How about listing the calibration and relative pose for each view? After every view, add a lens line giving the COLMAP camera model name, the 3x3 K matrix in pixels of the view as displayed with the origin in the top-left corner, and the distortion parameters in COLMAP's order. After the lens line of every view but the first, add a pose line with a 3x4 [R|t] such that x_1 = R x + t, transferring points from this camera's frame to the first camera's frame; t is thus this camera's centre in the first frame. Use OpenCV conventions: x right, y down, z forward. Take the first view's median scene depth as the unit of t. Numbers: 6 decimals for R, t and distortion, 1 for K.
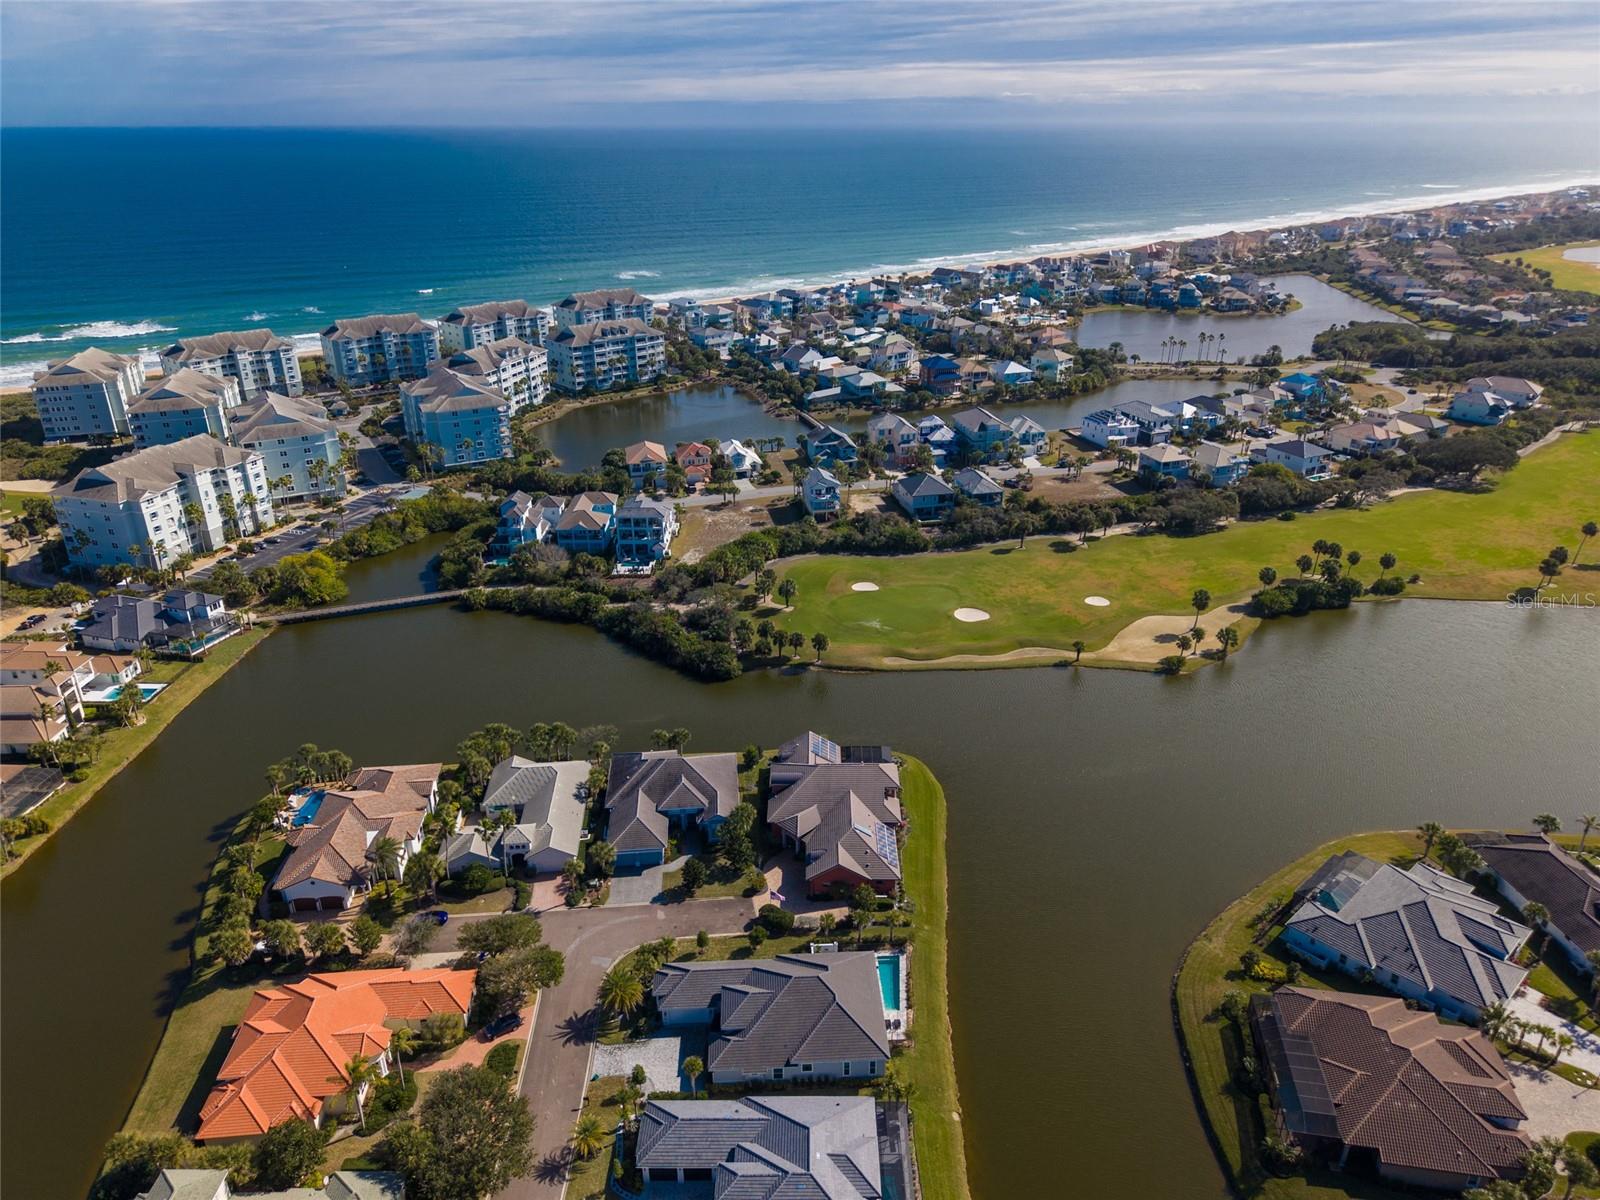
lens RADIAL K [[1081.2, 0, 795.8], [0, 1081.2, 595.2], [0, 0, 1]] dist [0.017993, -0.015878]
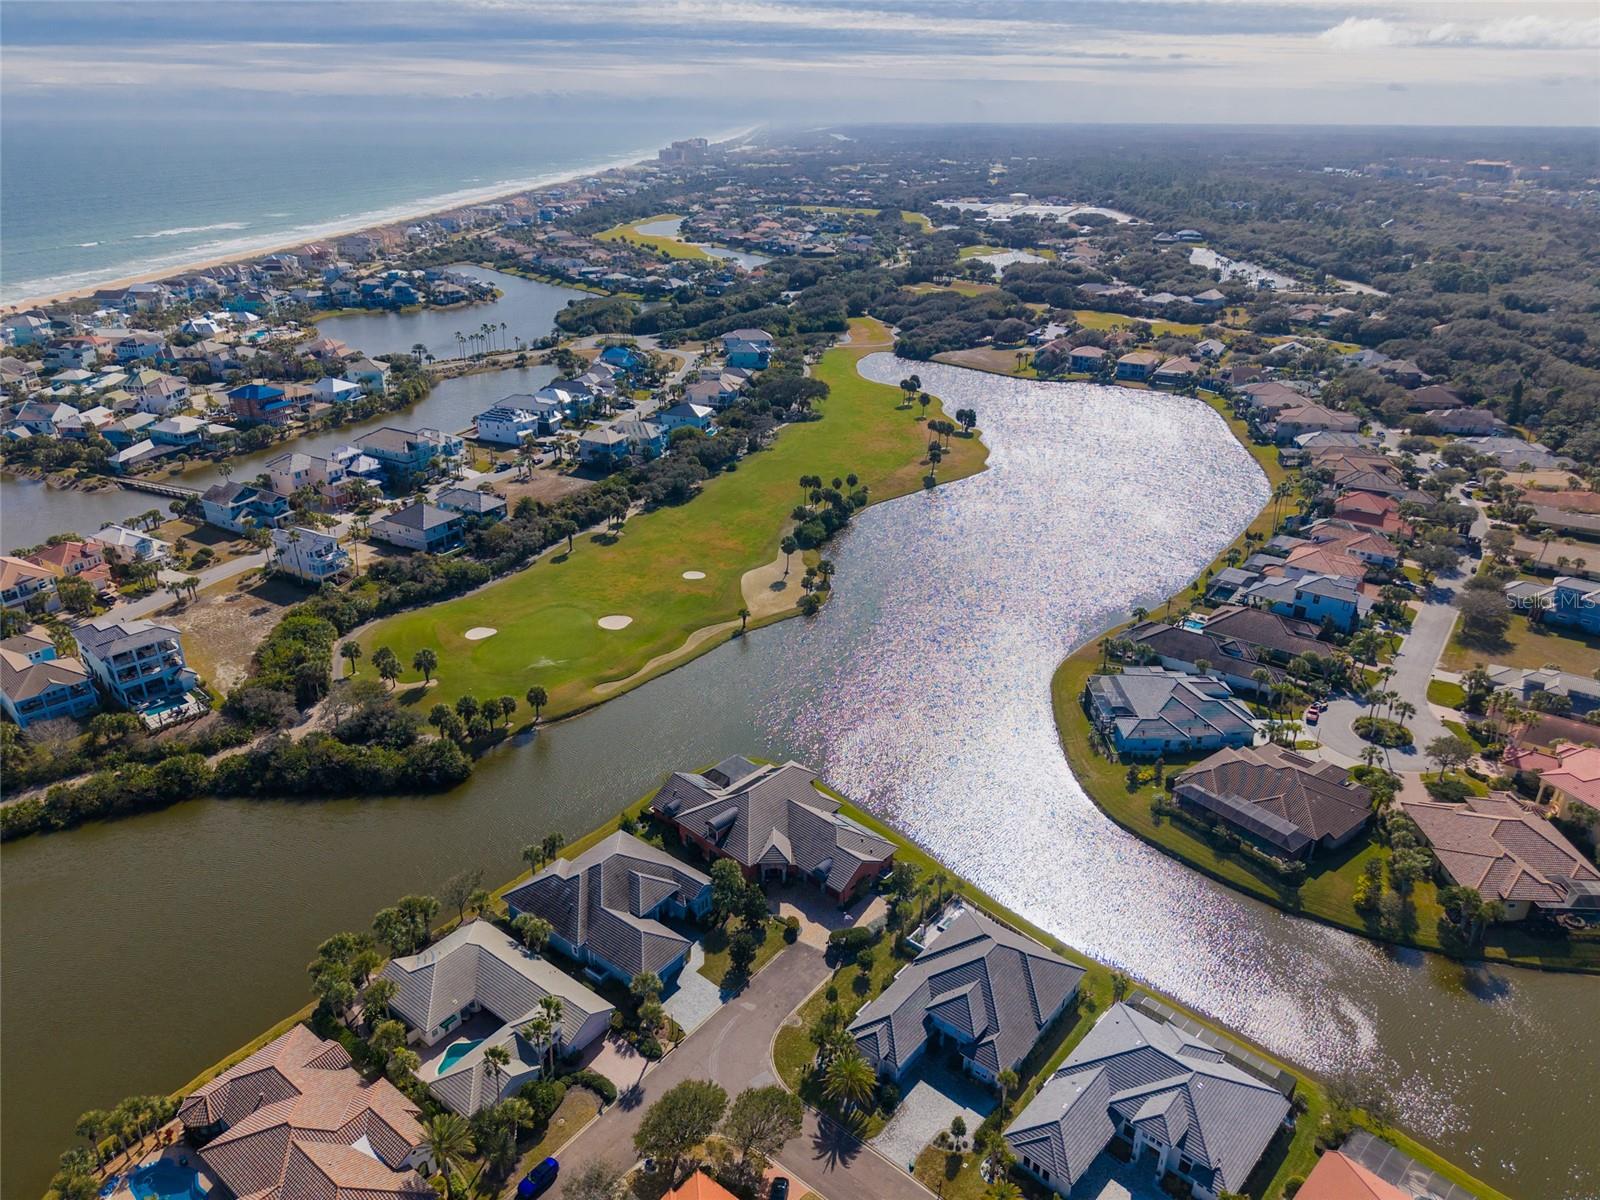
lens RADIAL K [[1081.2, 0, 795.8], [0, 1081.2, 595.2], [0, 0, 1]] dist [0.017993, -0.015878]
pose [[0.679336, -0.287748, 0.675058, -0.336695], [0.286980, 0.950826, 0.116498, -0.063955], [-0.675385, 0.114587, 0.728509, 0.166656]]
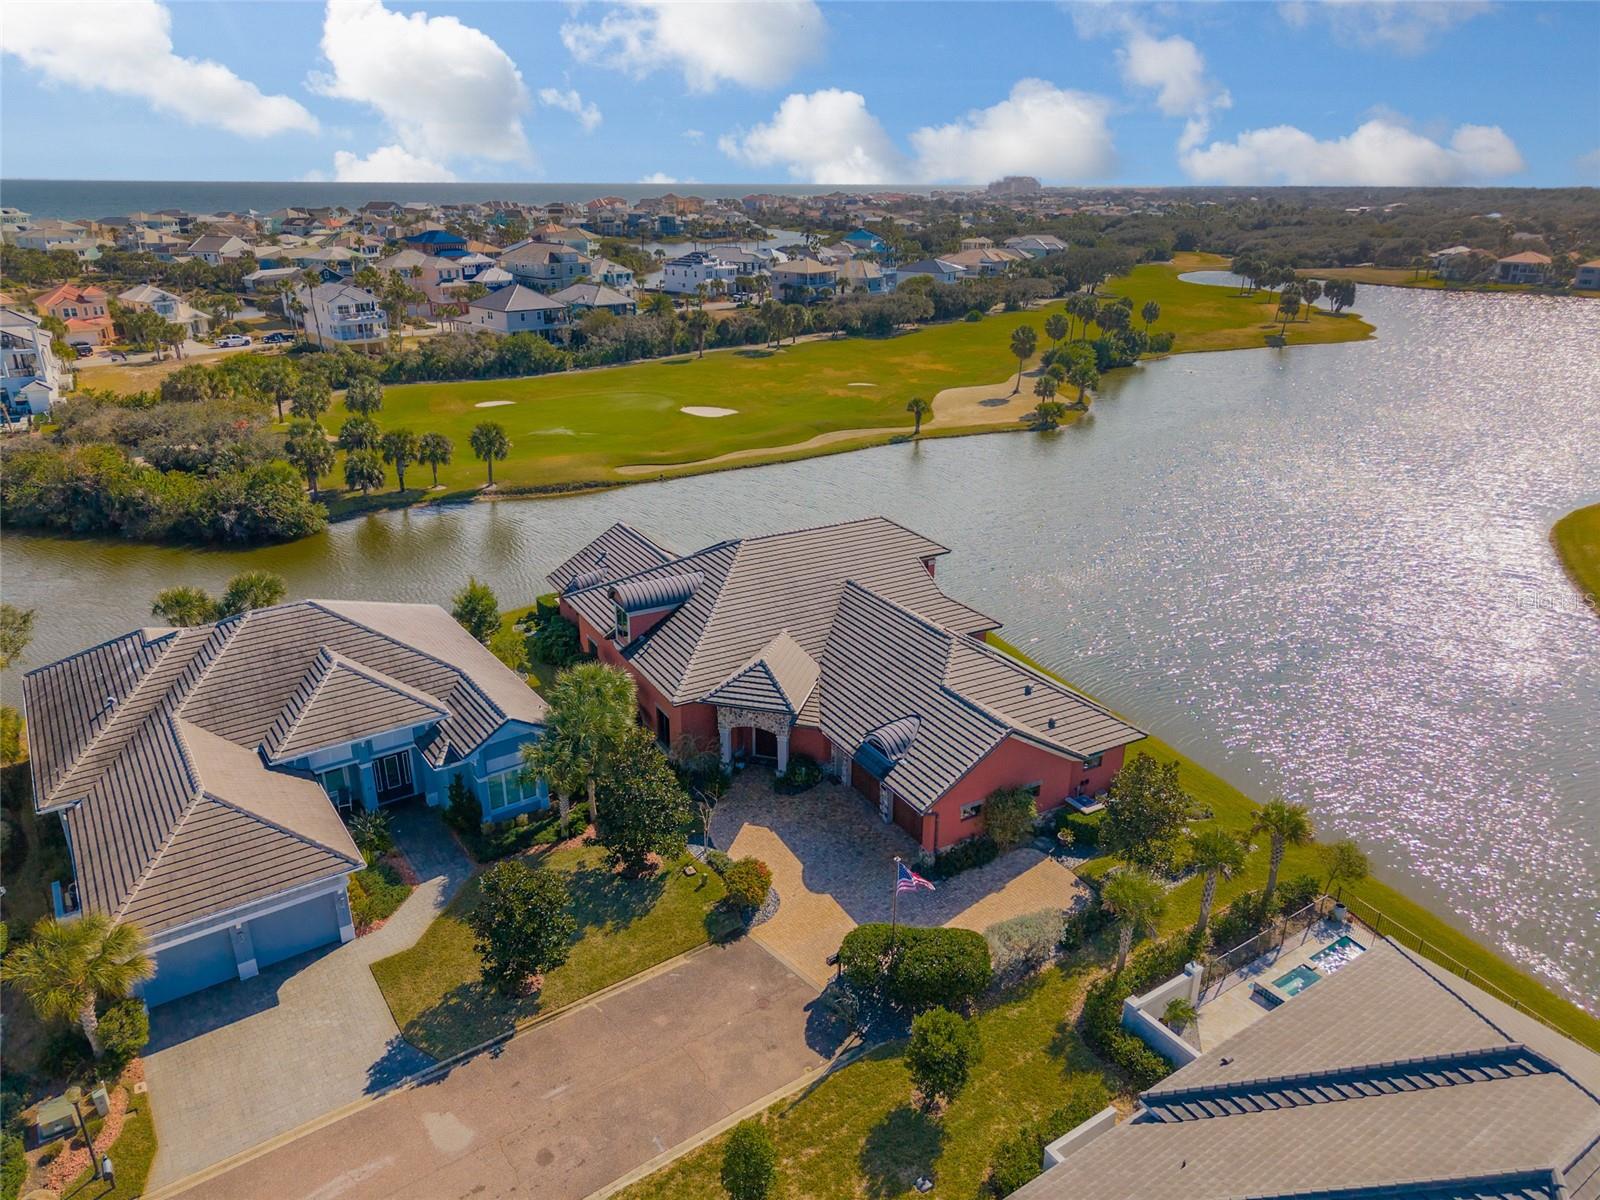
lens RADIAL K [[1081.2, 0, 795.8], [0, 1081.2, 595.2], [0, 0, 1]] dist [0.017993, -0.015878]
pose [[0.860537, -0.170488, 0.480011, -0.085553], [0.193011, 0.981193, 0.002477, 0.112498], [-0.471406, 0.090516, 0.877259, 0.427795]]
